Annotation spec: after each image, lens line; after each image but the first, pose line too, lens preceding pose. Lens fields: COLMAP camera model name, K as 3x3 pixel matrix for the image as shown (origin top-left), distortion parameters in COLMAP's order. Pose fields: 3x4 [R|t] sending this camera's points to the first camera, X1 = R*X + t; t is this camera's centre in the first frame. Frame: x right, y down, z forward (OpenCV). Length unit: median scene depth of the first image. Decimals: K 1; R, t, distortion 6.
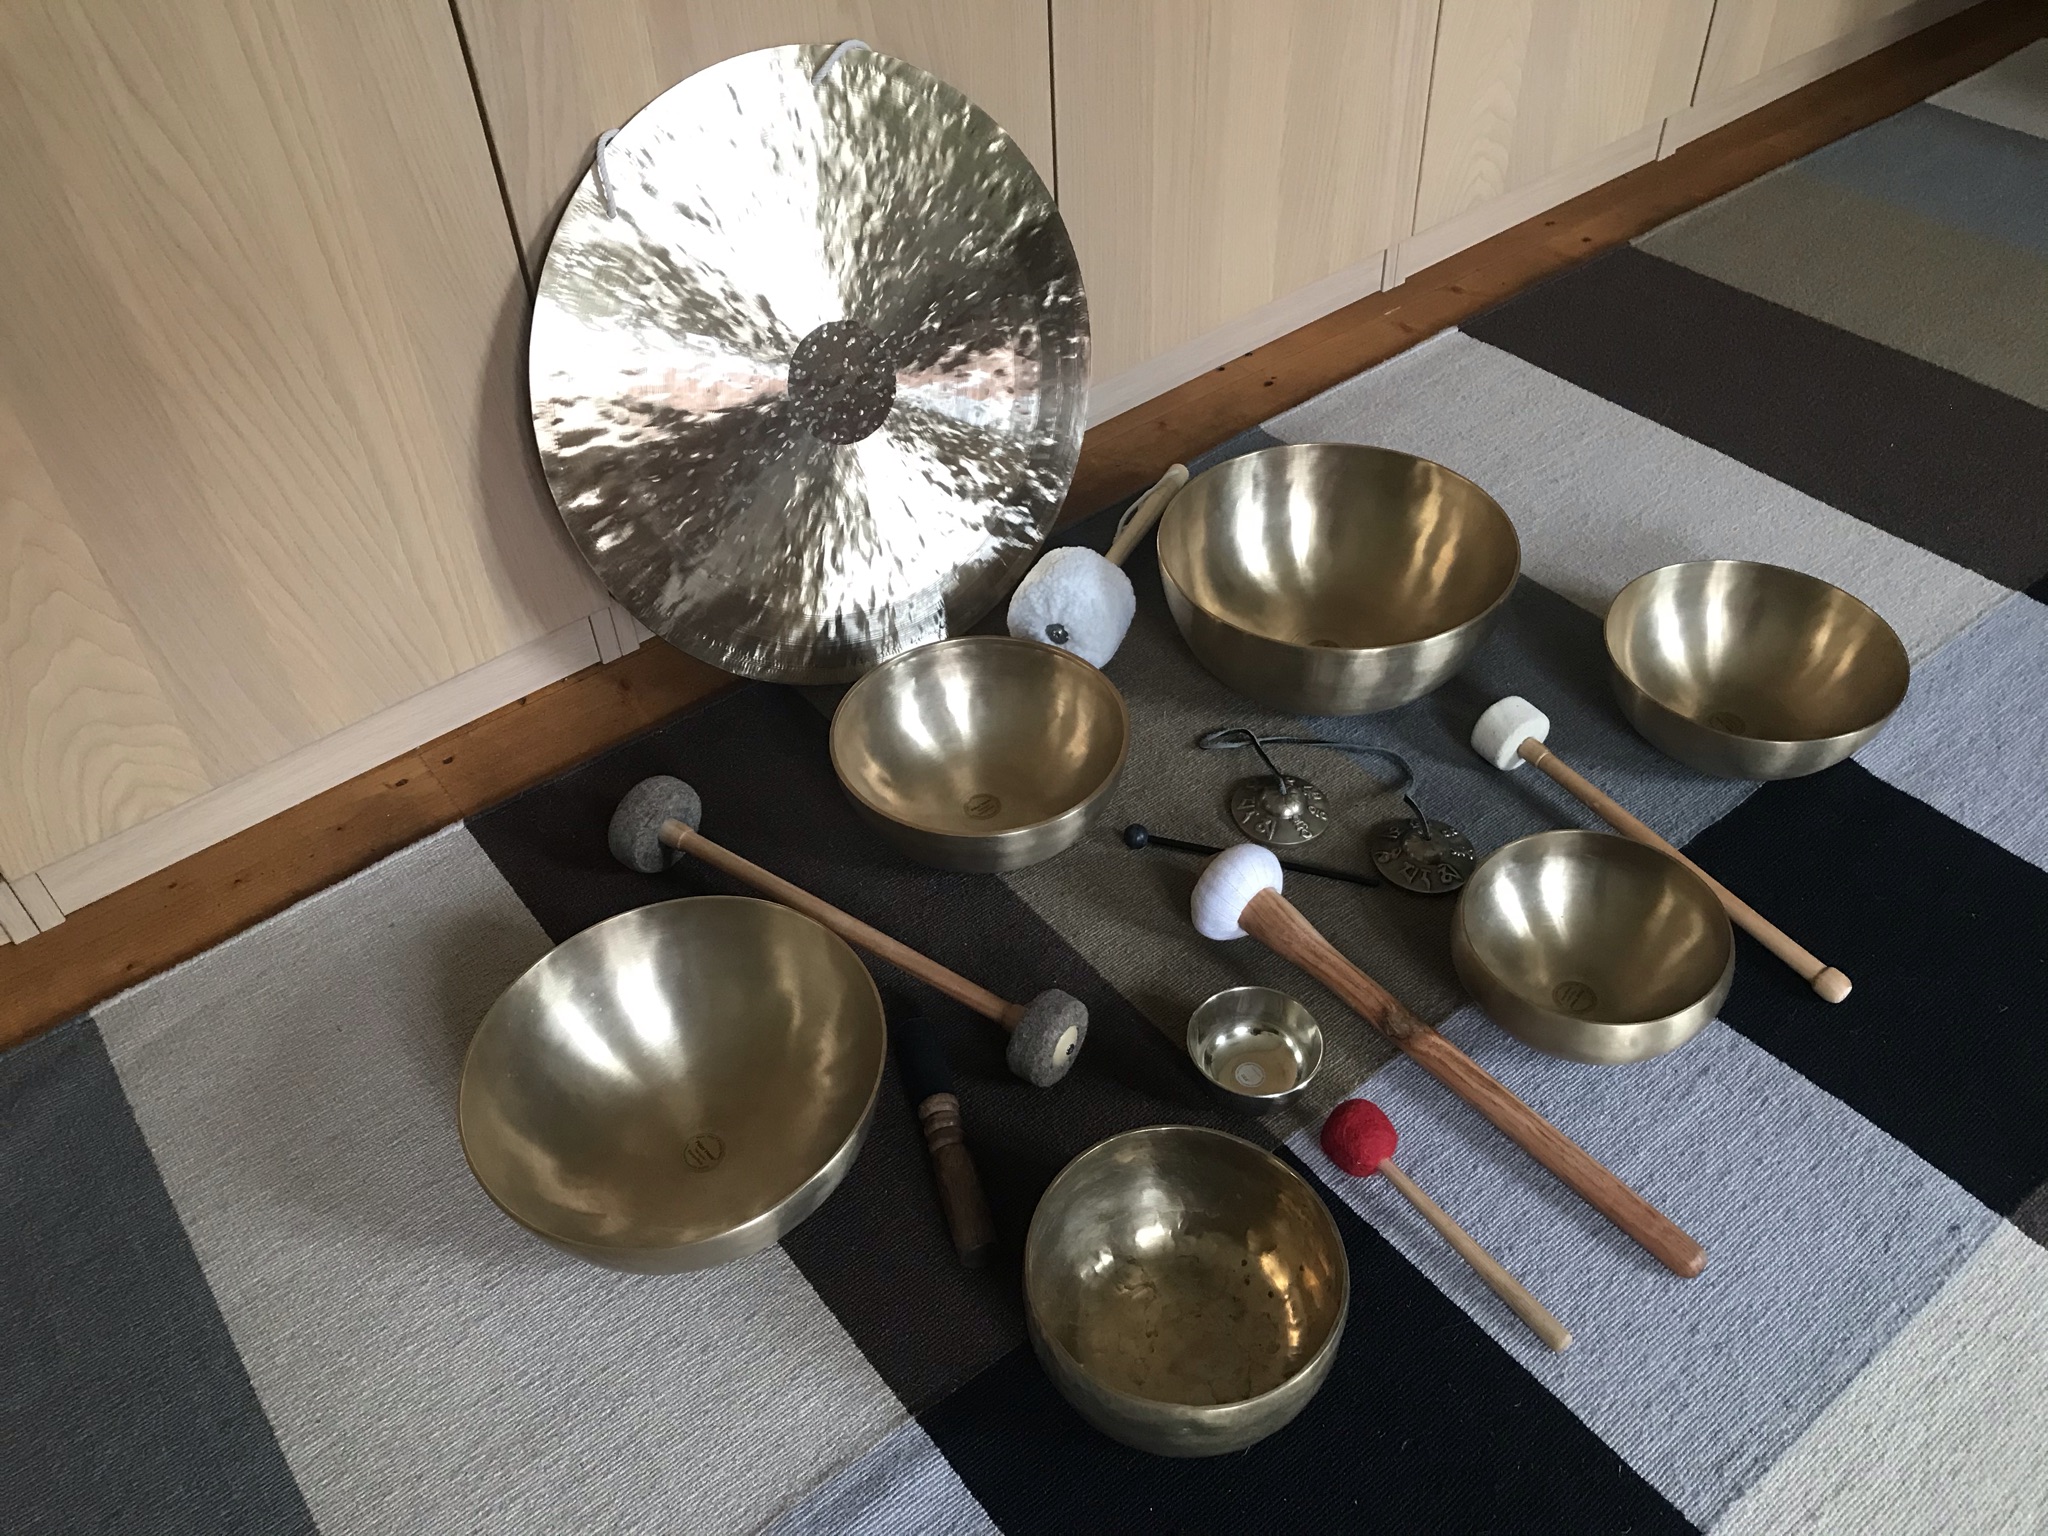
lens RADIAL K [[1691.3, 0, 1024.0], [0, 1691.3, 768.0], [0, 0, 1]] dist [-0.004482, 0.015126]
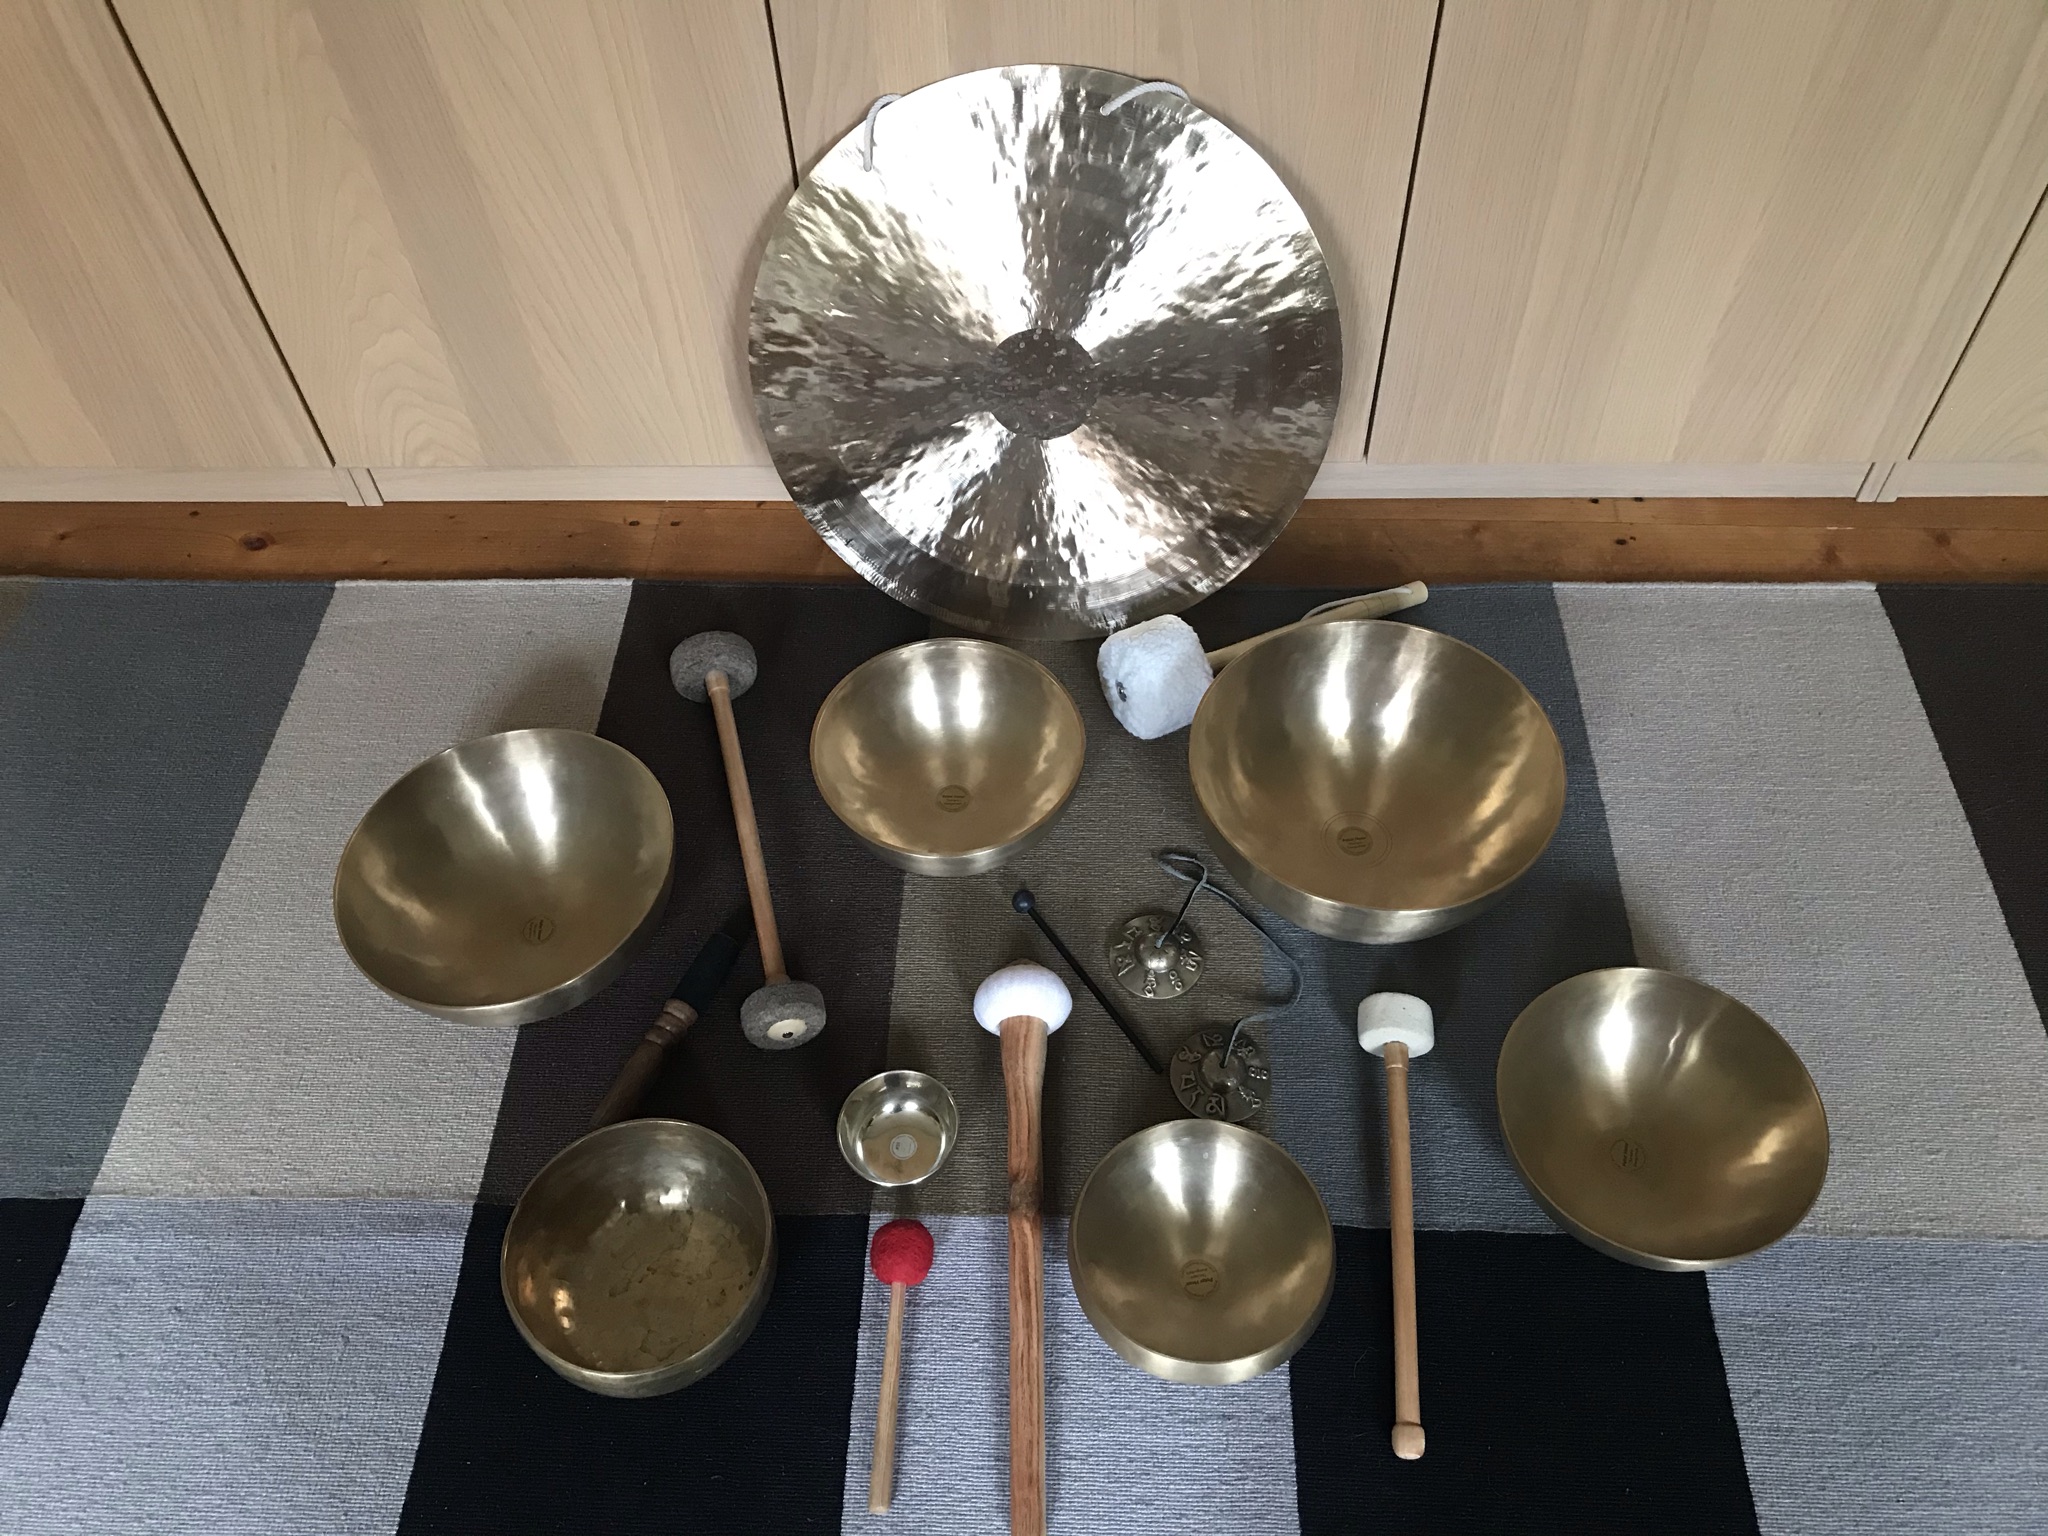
lens RADIAL K [[1691.3, 0, 1024.0], [0, 1691.3, 768.0], [0, 0, 1]] dist [-0.004482, 0.015126]
pose [[0.762302, 0.524364, -0.379392, 0.433636], [-0.441289, 0.849898, 0.287990, -0.343962], [0.473456, -0.052114, 0.879275, 0.065023]]
